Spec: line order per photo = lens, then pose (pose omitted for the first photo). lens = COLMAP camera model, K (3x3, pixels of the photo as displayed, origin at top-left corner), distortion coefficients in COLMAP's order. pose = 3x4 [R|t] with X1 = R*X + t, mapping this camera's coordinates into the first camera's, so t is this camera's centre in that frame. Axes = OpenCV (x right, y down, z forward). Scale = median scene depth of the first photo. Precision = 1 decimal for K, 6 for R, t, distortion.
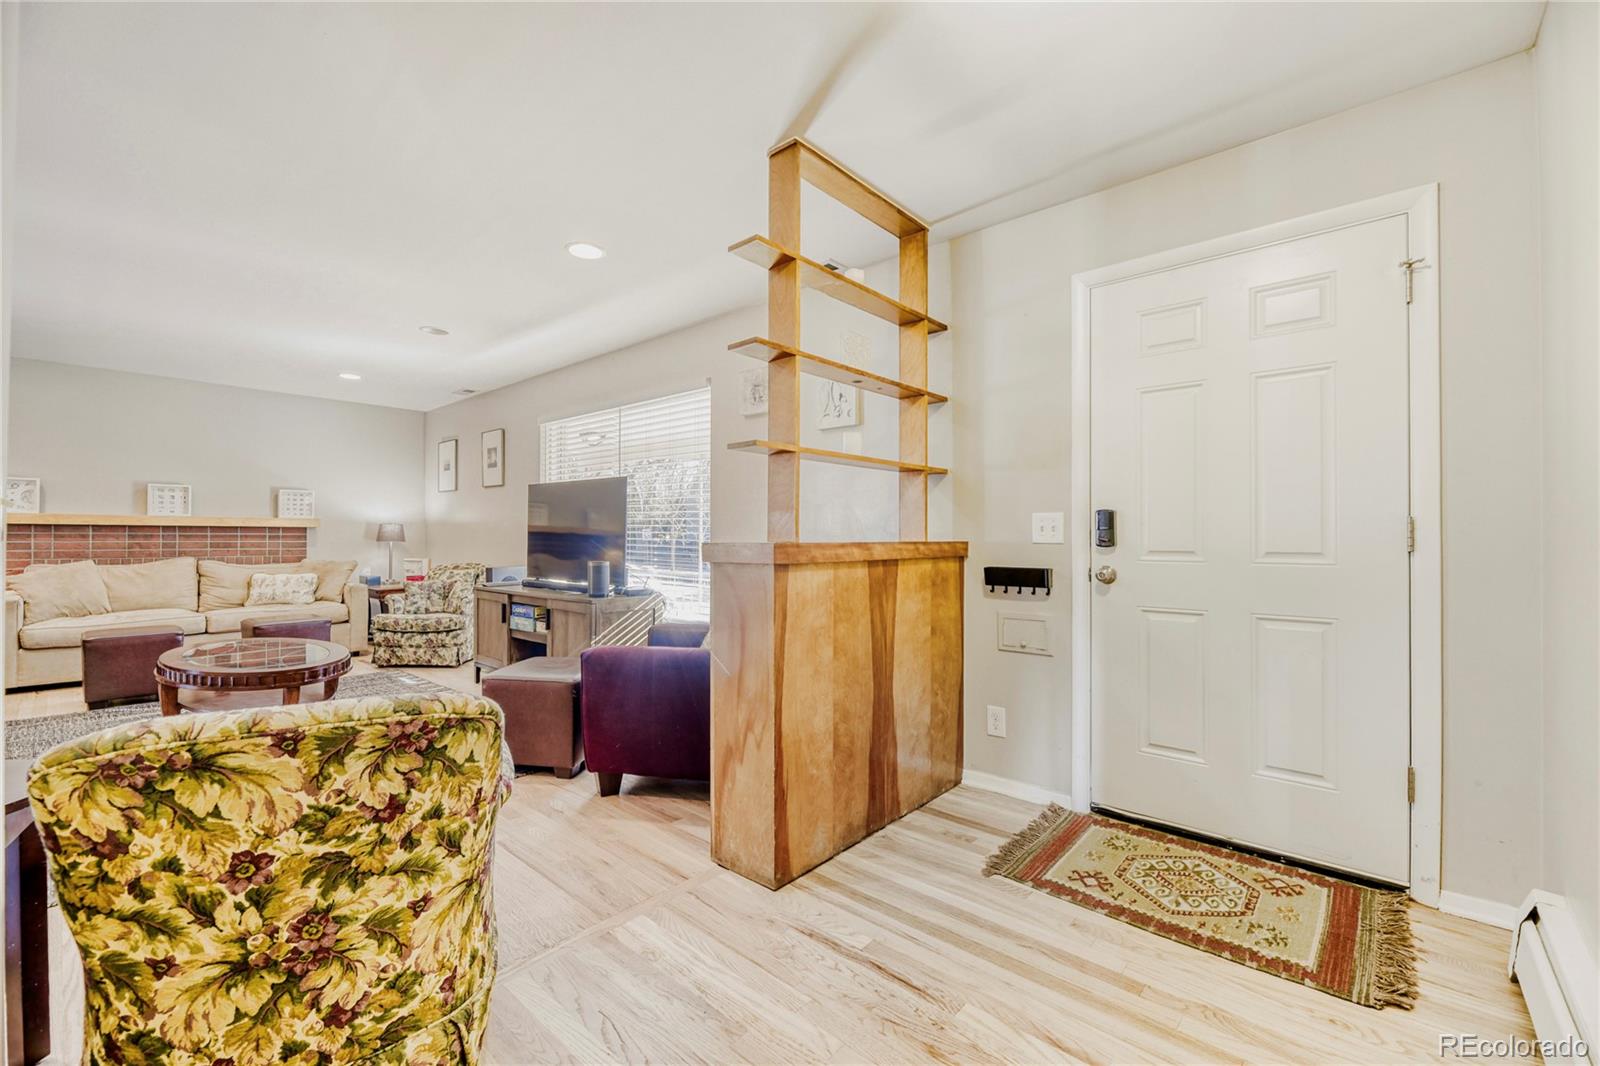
lens RADIAL K [[651.1, 0, 807.9], [0, 651.1, 535.0], [0, 0, 1]] dist [0.000047, -0.002882]
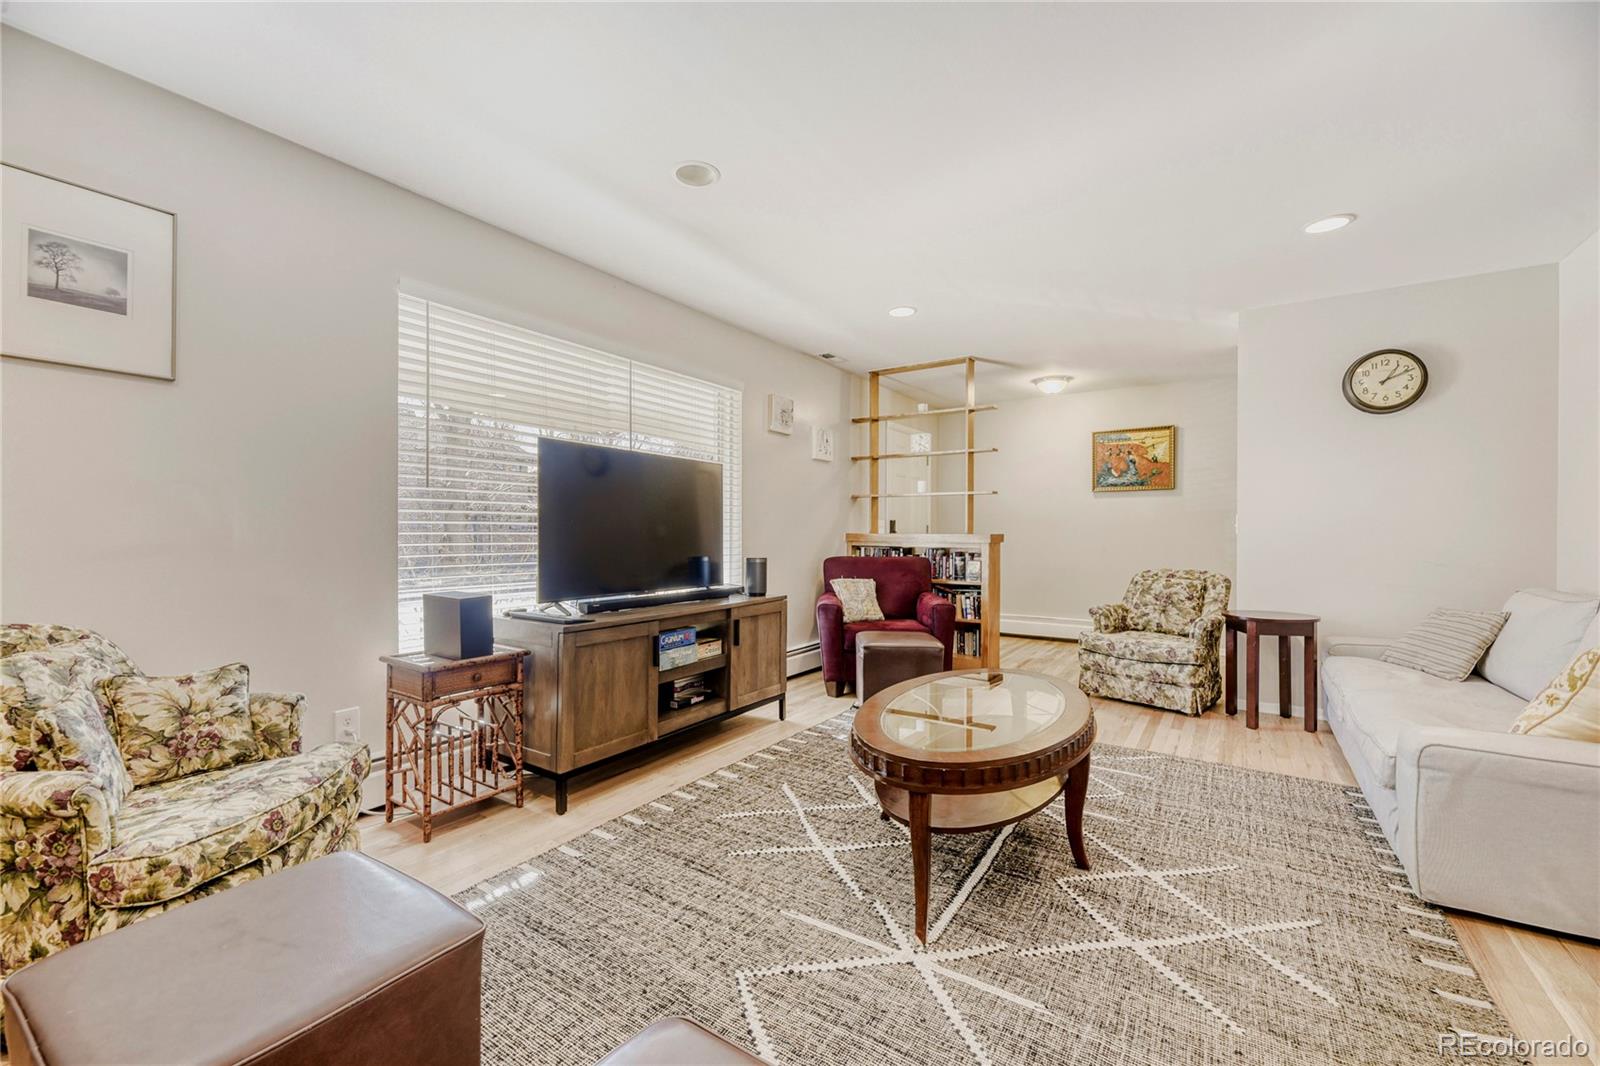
lens RADIAL K [[651.1, 0, 777.3], [0, 651.1, 534.2], [0, 0, 1]] dist [0.000047, -0.002882]
pose [[-0.097756, -0.007787, 0.995180, -0.942094], [-0.005275, 0.999959, 0.007306, 0.000485], [-0.995196, -0.004536, -0.097793, 0.799553]]
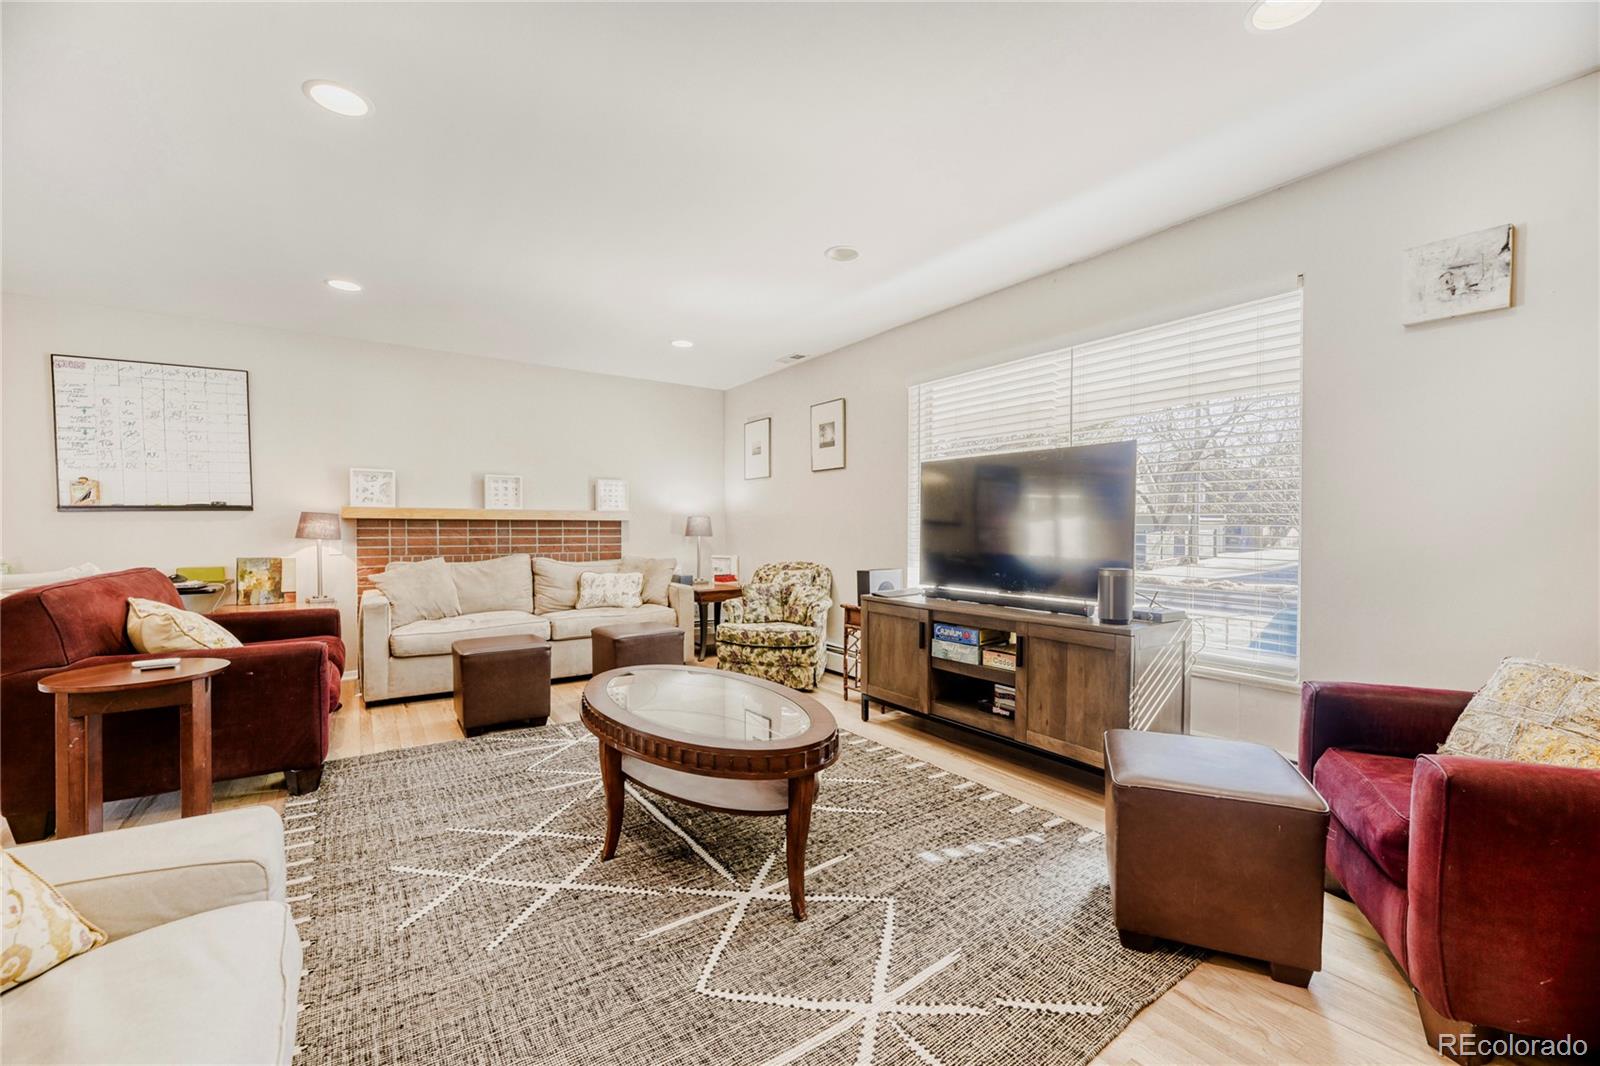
lens RADIAL K [[651.1, 0, 807.0], [0, 651.1, 538.7], [0, 0, 1]] dist [0.000047, -0.002882]
pose [[0.968834, 0.000856, -0.247709, -0.347531], [0.003630, 0.999838, 0.017653, -0.002279], [0.247684, -0.018002, 0.968674, 0.215471]]
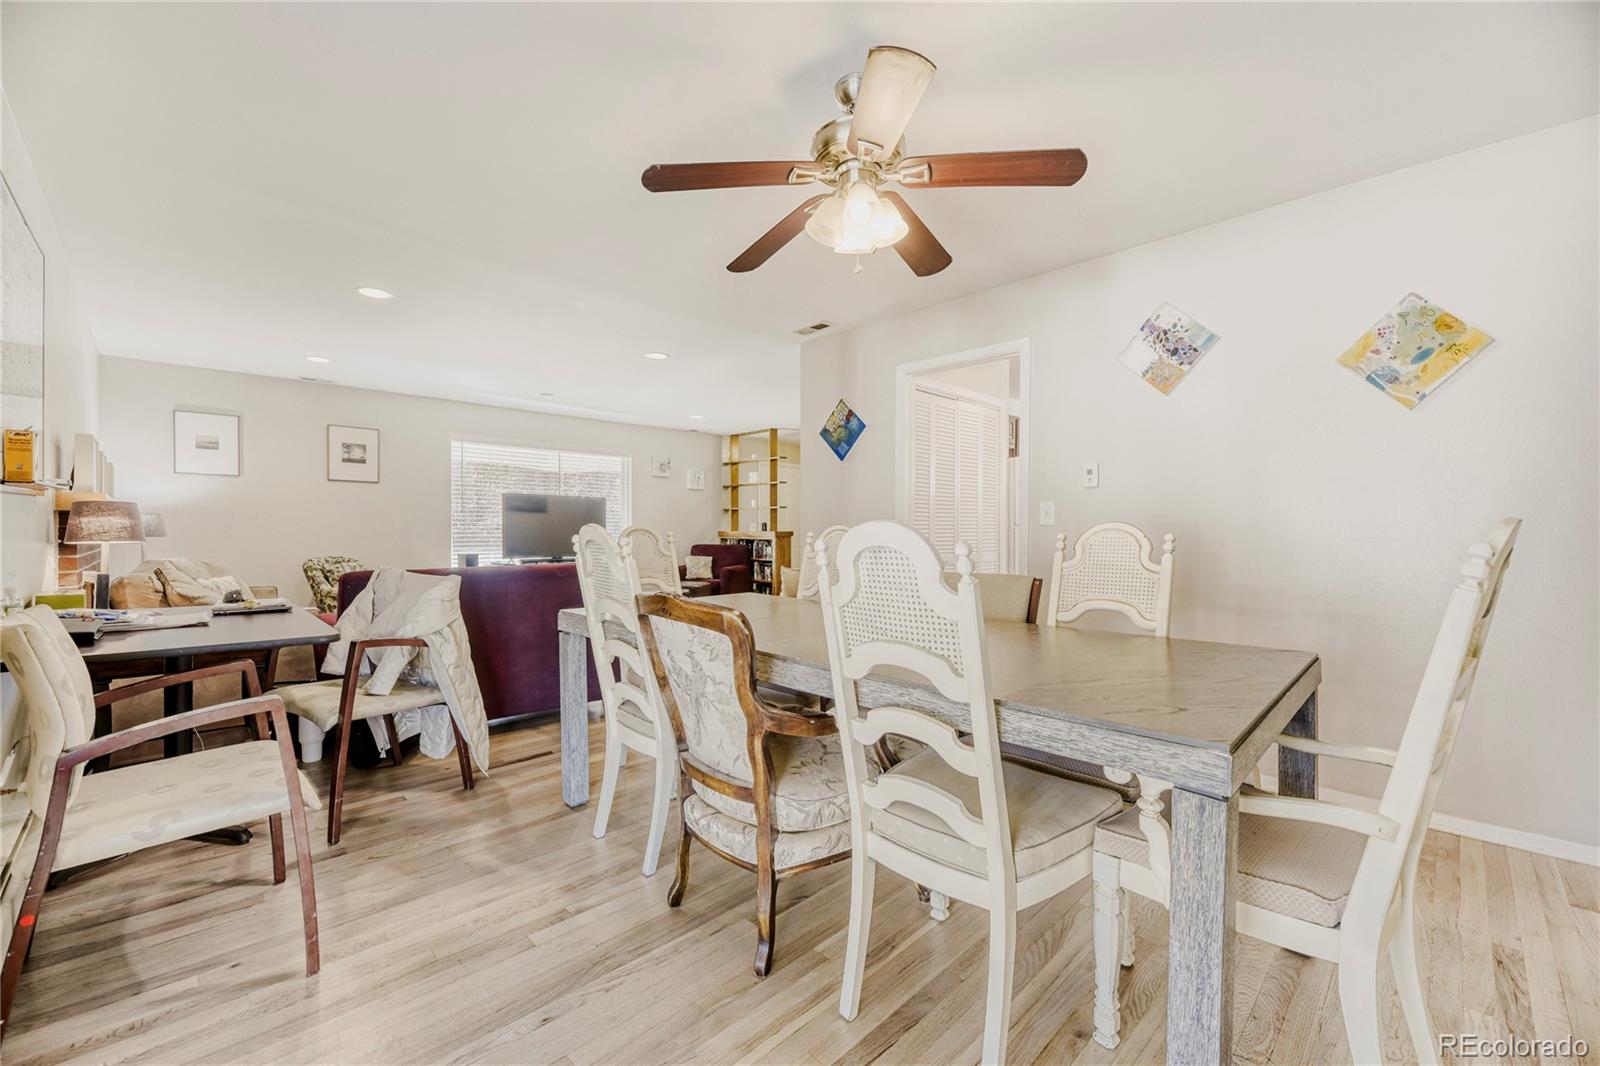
lens RADIAL K [[651.1, 0, 767.0], [0, 651.1, 533.5], [0, 0, 1]] dist [0.000047, -0.002882]
pose [[0.100680, -0.010627, 0.994862, -1.655079], [-0.005080, 0.999924, 0.011195, -0.007773], [-0.994906, -0.006181, 0.100618, 0.277642]]
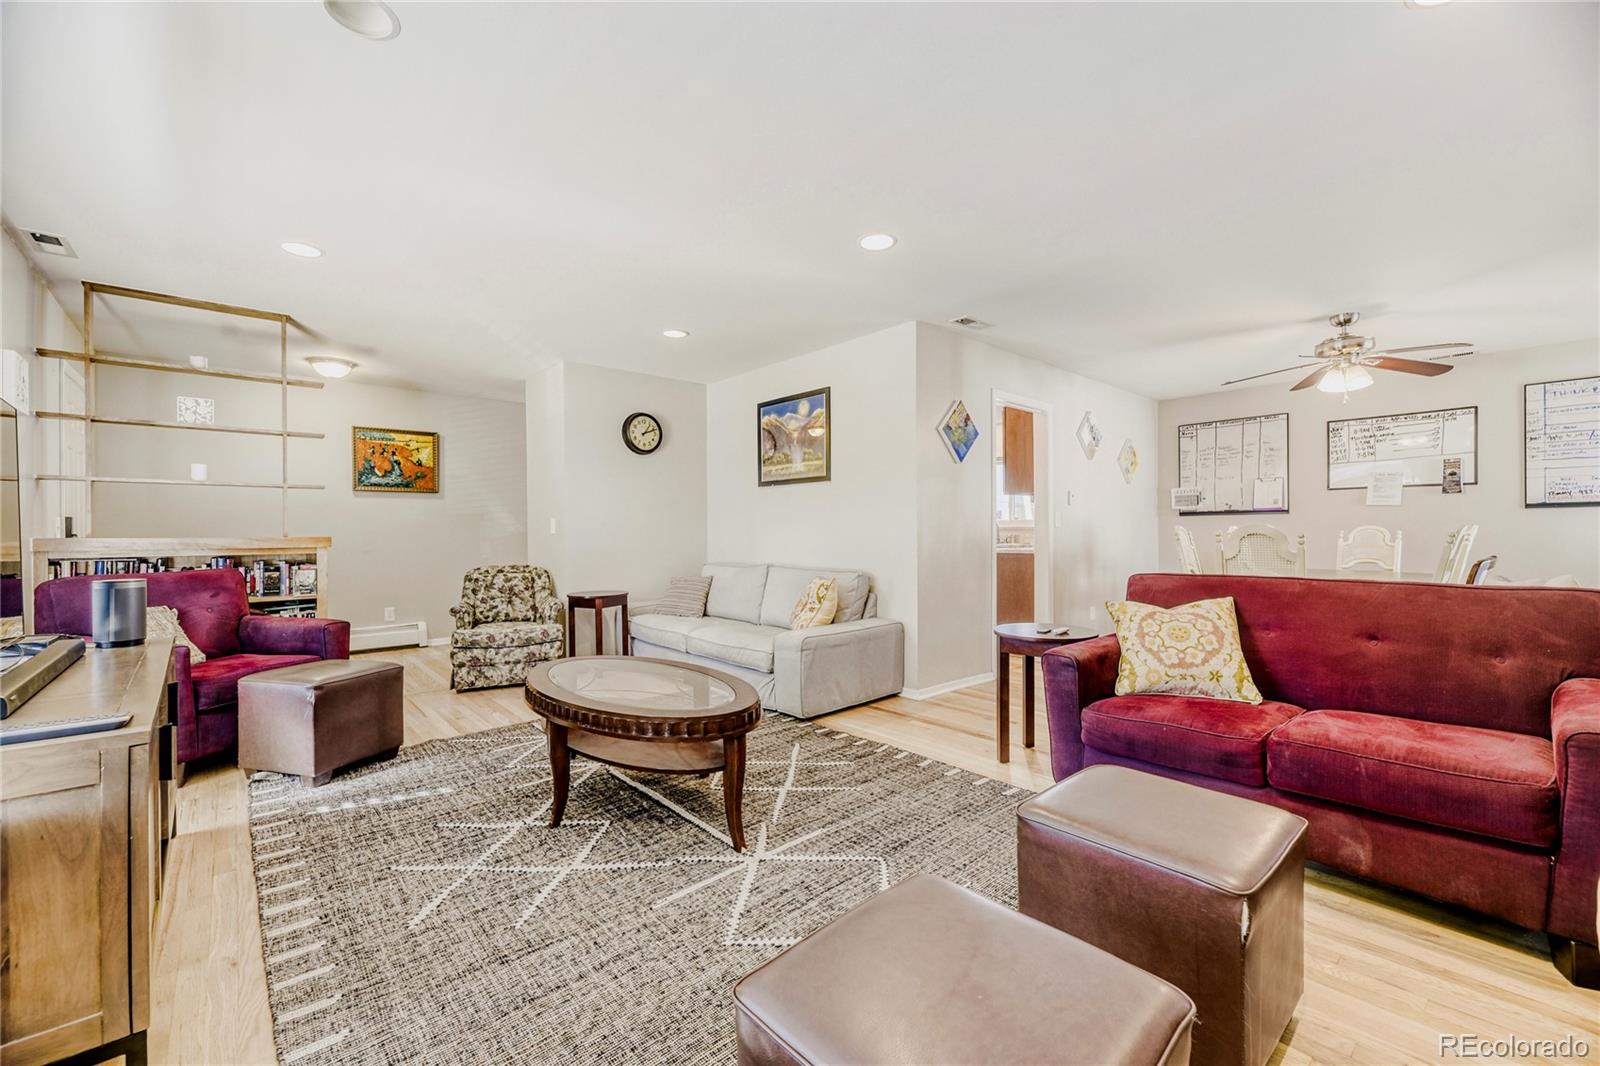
lens RADIAL K [[651.1, 0, 807.0], [0, 651.1, 533.3], [0, 0, 1]] dist [0.000047, -0.002882]
pose [[-0.991016, 0.001197, 0.133740, -0.726533], [0.001396, 0.999998, 0.001395, 0.001246], [-0.133738, 0.001569, -0.991016, 1.101758]]
